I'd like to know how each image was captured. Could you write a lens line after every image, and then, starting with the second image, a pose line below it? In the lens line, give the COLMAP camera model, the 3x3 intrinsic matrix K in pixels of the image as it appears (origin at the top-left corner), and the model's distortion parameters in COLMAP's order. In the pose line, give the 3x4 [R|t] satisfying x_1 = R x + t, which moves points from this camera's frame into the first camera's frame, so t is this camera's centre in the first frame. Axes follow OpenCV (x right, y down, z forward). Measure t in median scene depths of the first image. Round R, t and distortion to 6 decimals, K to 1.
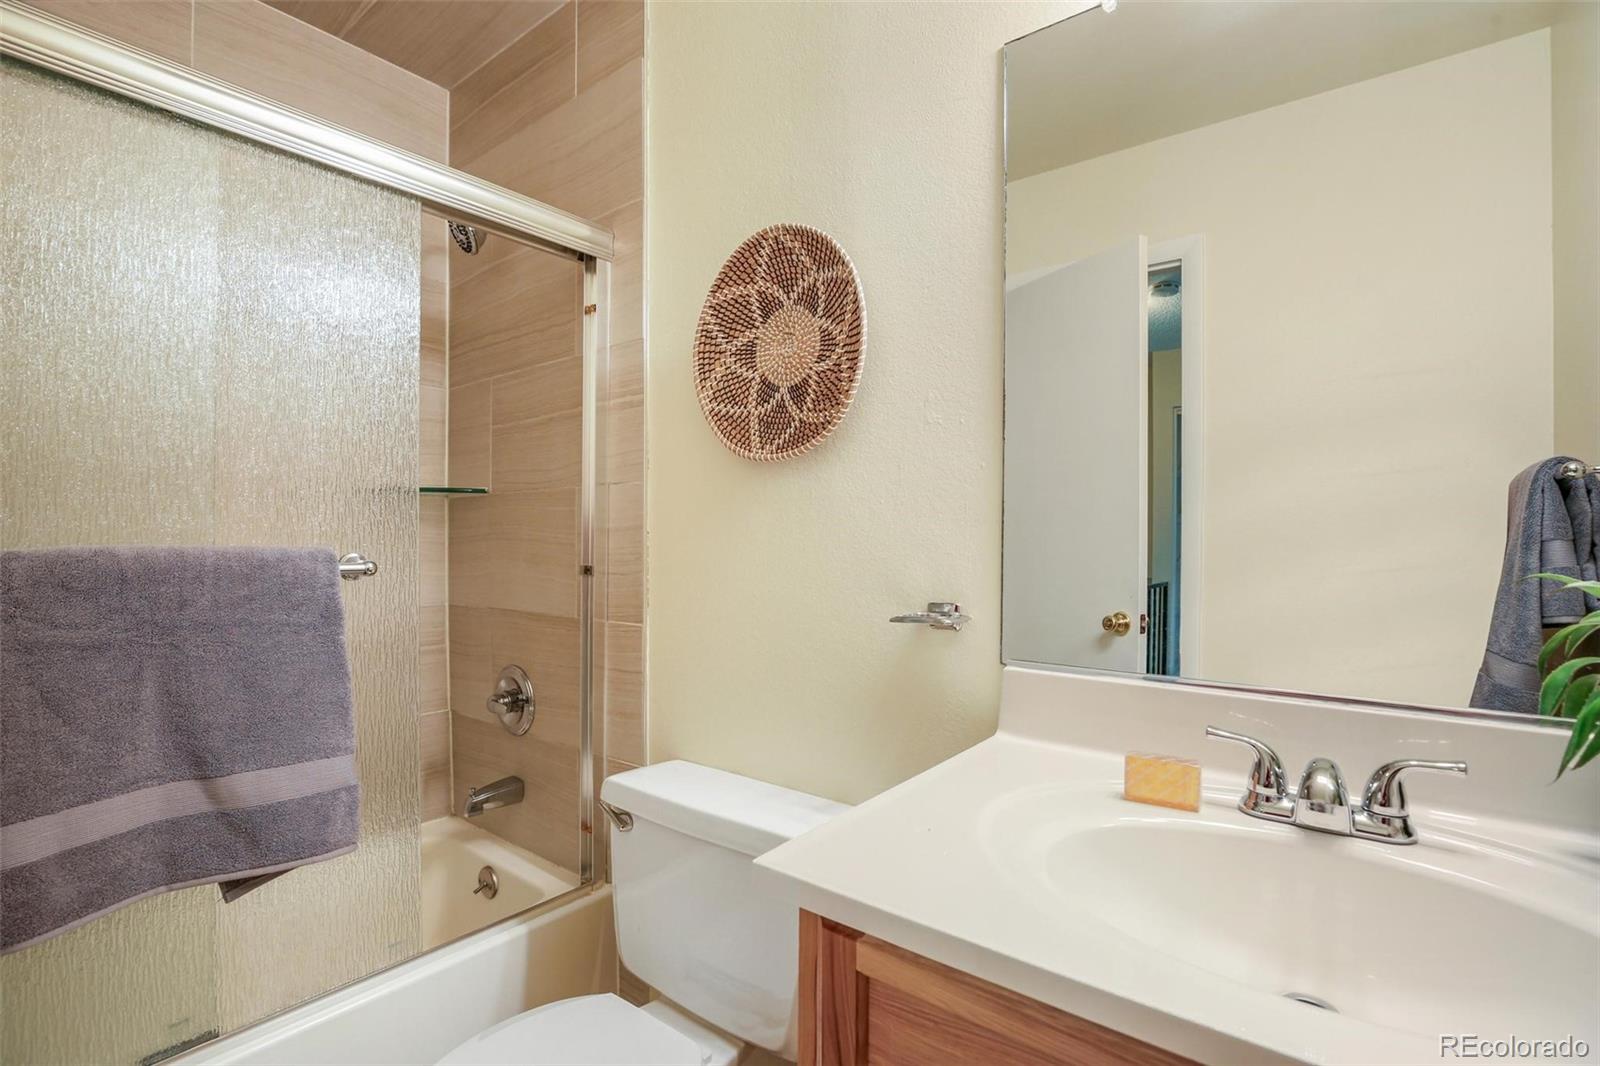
lens RADIAL K [[765.5, 0, 798.8], [0, 765.5, 537.3], [0, 0, 1]] dist [-0.003177, -0.000043]
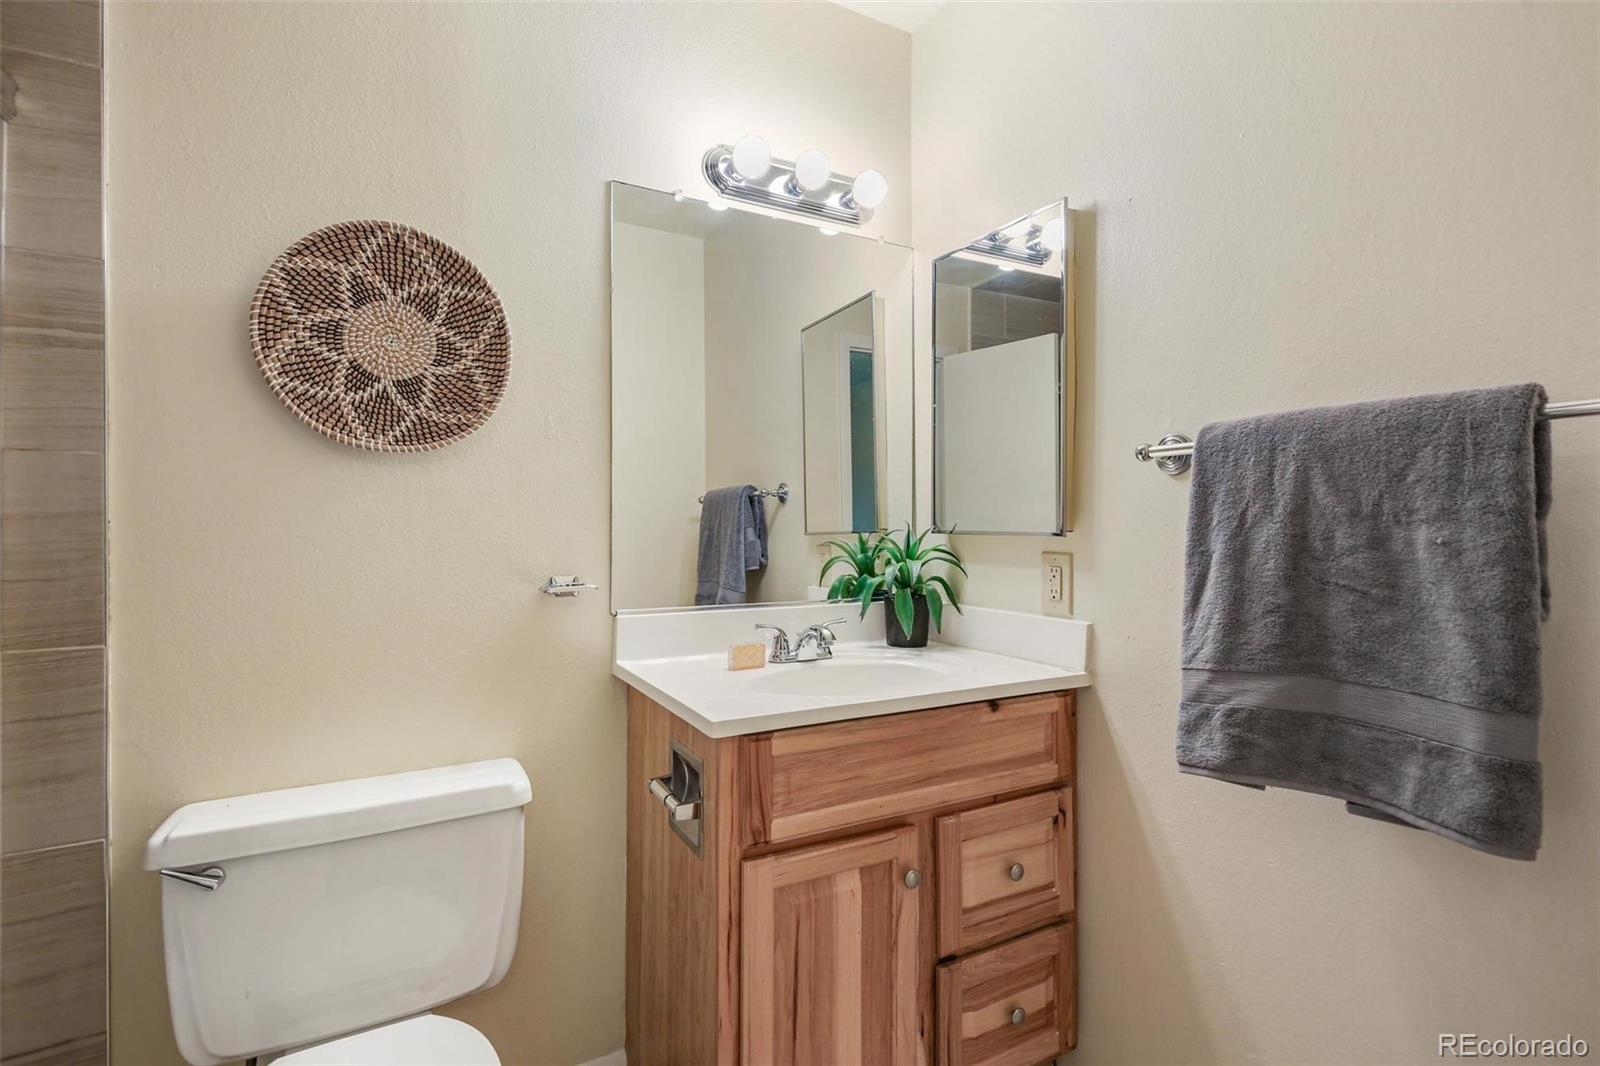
lens RADIAL K [[747.6, 0, 853.7], [0, 747.6, 525.8], [0, 0, 1]] dist [0.004503, -0.000325]
pose [[0.337312, -0.000707, 0.941393, -0.734180], [0.001382, 0.999999, 0.000256, -0.001353], [-0.941392, 0.001215, 0.337312, 0.080891]]
